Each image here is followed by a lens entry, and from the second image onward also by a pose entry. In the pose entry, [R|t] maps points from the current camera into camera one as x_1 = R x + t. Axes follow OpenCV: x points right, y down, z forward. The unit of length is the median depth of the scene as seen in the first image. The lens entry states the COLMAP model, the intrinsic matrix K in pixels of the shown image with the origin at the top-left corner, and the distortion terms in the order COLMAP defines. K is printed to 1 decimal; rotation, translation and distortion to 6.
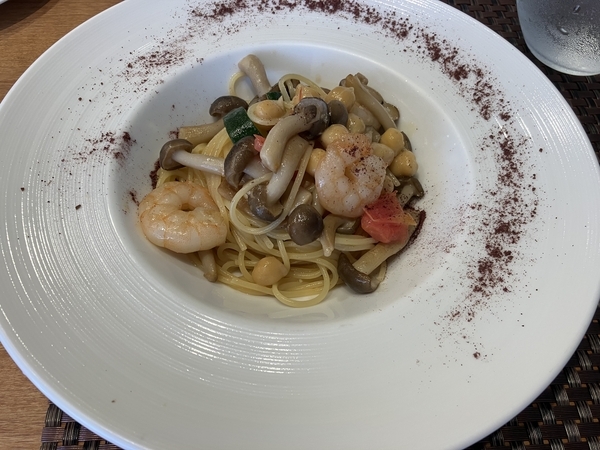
lens RADIAL K [[507.7, 0, 290.6], [0, 507.7, 228.2], [0, 0, 1]] dist [0.033695, -0.050192]
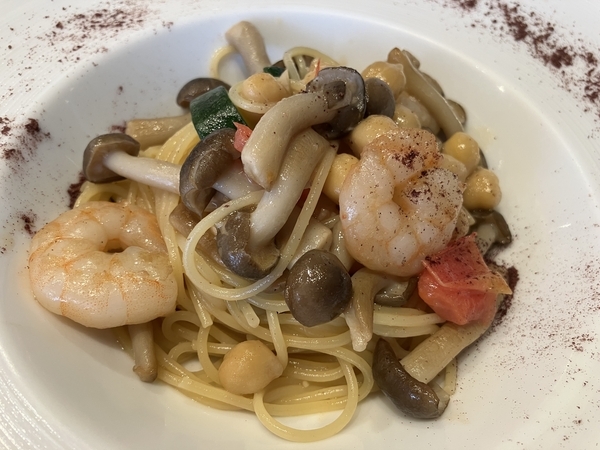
lens RADIAL K [[507.7, 0, 290.6], [0, 507.7, 228.2], [0, 0, 1]] dist [0.033695, -0.050192]
pose [[0.999024, 0.042993, -0.010139, 0.001318], [-0.043598, 0.996600, -0.069914, -0.028924], [0.007099, 0.070288, 0.997501, 0.423437]]
